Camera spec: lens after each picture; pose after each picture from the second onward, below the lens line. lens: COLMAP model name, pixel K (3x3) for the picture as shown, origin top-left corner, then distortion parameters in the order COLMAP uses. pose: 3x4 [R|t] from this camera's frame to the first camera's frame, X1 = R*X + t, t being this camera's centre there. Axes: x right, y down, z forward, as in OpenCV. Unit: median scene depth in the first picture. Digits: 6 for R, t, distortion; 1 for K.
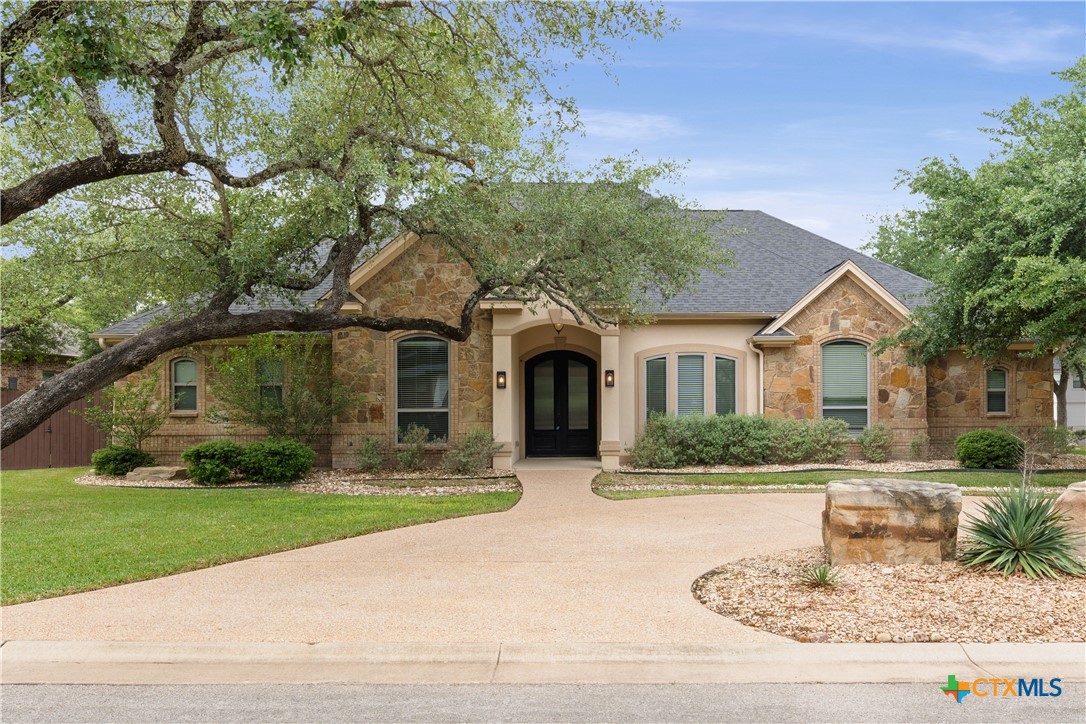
lens RADIAL K [[751.4, 0, 543.6], [0, 751.4, 360.9], [0, 0, 1]] dist [0.001105, 0.000264]
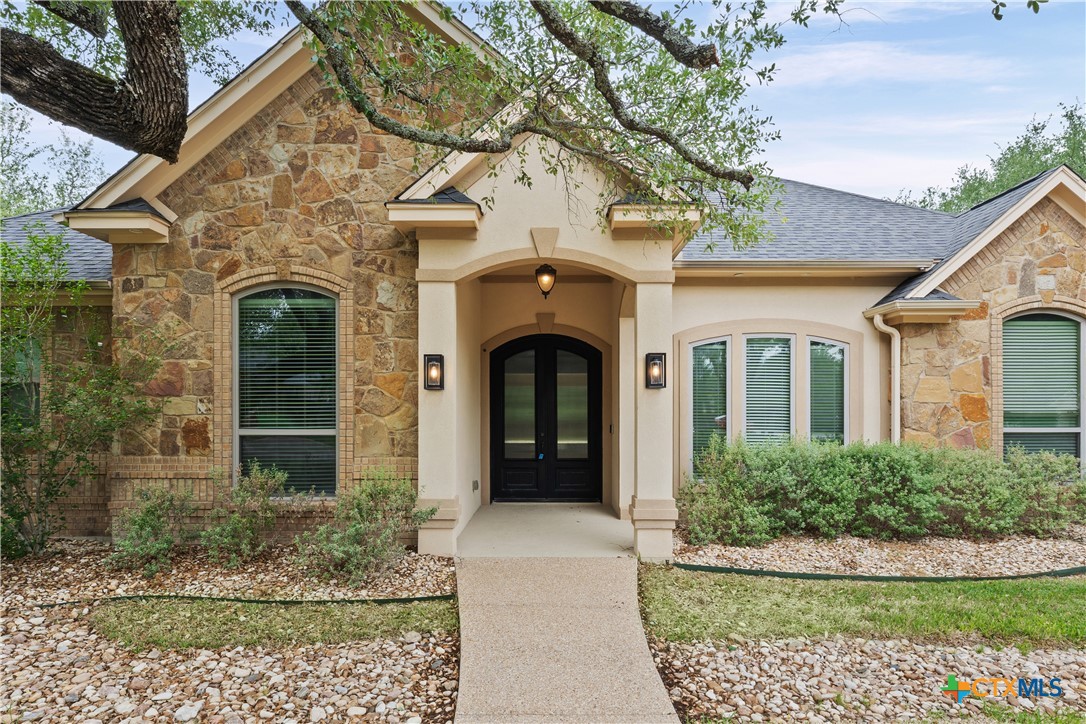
lens RADIAL K [[537.6, 0, 501.0], [0, 537.6, 325.5], [0, 0, 1]] dist [-0.001217, -0.000764]
pose [[0.999547, 0.002809, -0.029967, -0.002025], [-0.005877, 0.994686, -0.102784, 0.029970], [0.029519, 0.102913, 0.994252, 0.630729]]
